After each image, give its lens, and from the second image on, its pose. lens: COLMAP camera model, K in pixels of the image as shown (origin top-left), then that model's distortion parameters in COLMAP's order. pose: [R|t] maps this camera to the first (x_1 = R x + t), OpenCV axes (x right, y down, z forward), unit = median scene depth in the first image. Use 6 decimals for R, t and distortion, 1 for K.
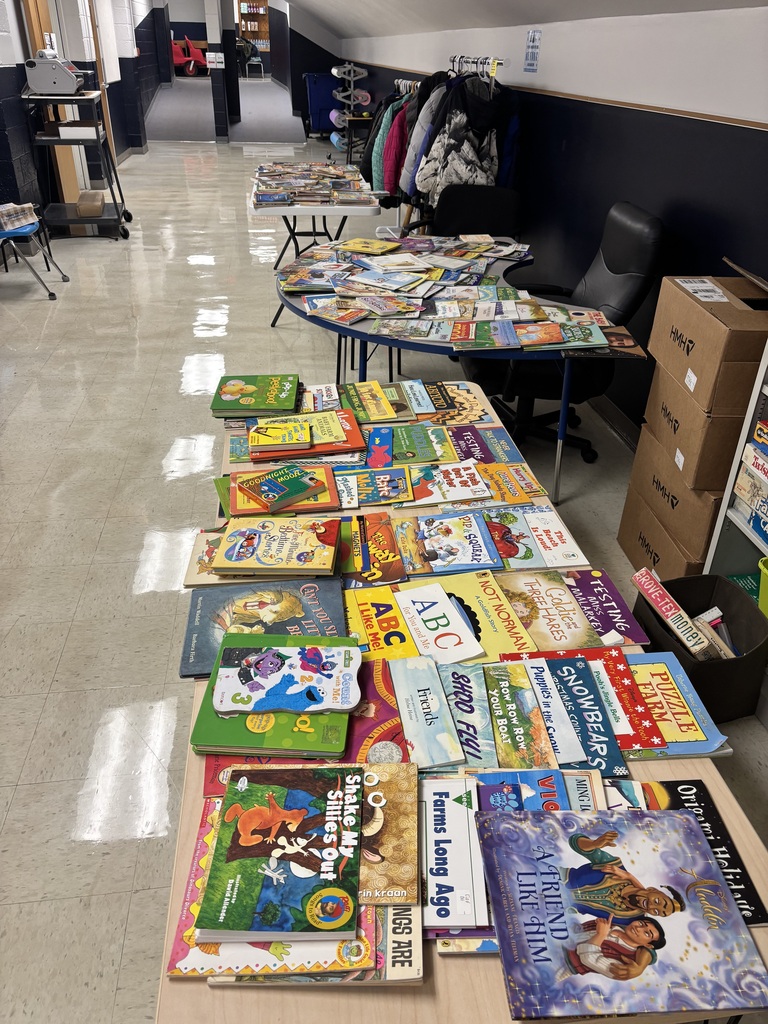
lens RADIAL K [[773.5, 0, 384.0], [0, 773.5, 512.0], [0, 0, 1]] dist [0.071541, -0.089245]
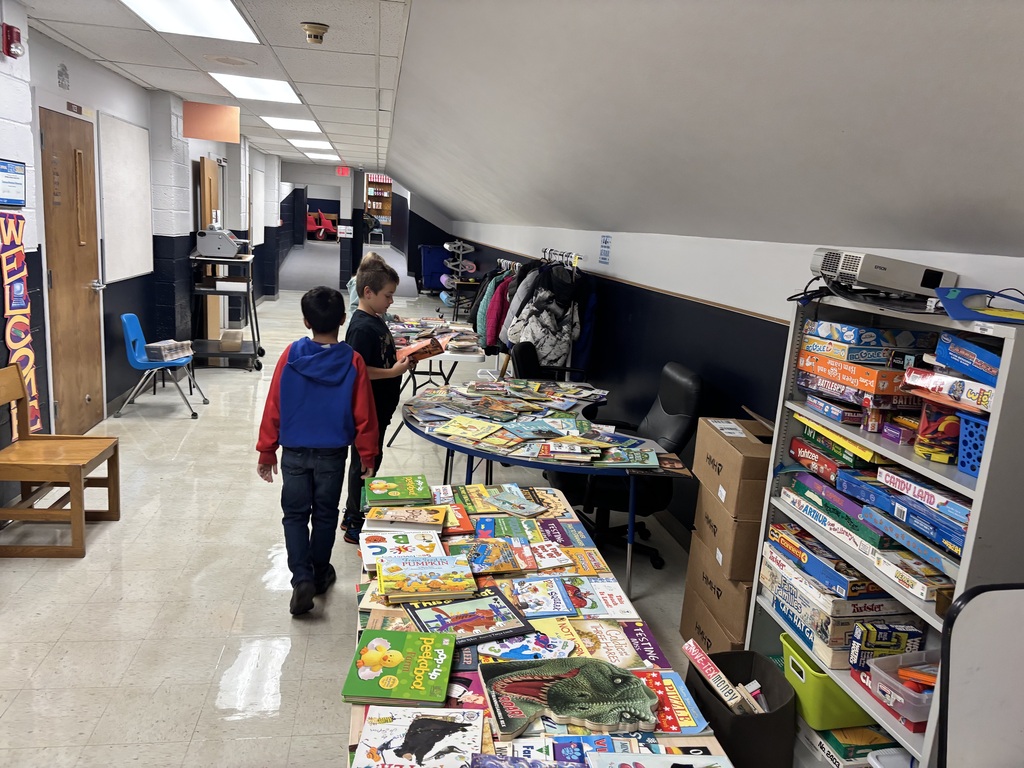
lens RADIAL K [[773.5, 0, 512.0], [0, 773.5, 384.0], [0, 0, 1]] dist [0.071541, -0.089245]
pose [[0.998328, 0.039892, 0.041825, -0.015842], [-0.024255, 0.945984, -0.323306, 0.067074], [-0.052463, 0.321751, 0.945370, -0.209352]]
